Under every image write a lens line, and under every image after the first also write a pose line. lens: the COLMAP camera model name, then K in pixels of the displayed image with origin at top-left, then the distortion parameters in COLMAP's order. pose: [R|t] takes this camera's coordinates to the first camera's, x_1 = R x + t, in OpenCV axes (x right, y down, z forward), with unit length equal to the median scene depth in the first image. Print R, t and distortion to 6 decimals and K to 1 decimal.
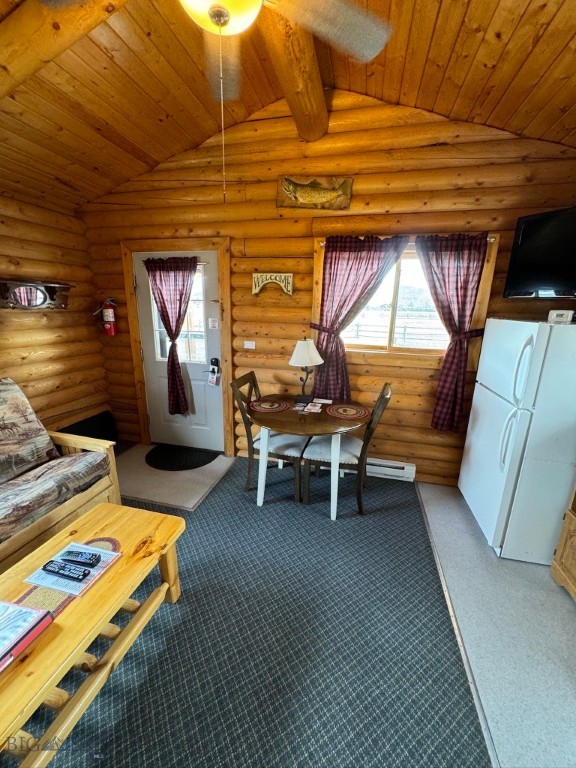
lens RADIAL K [[305.3, 0, 288.1], [0, 305.3, 382.1], [0, 0, 1]] dist [-0.006261, 0.000351]
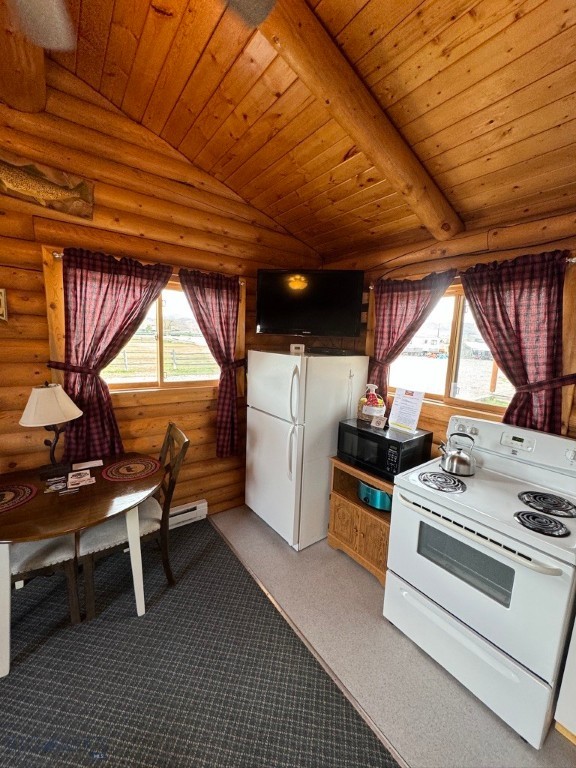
lens RADIAL K [[305.3, 0, 290.0], [0, 305.3, 382.4], [0, 0, 1]] dist [-0.006261, 0.000351]
pose [[0.637506, -0.105779, 0.763149, -0.125079], [0.159539, 0.987185, 0.003560, -0.064123], [-0.753746, 0.119483, 0.646212, 0.140860]]
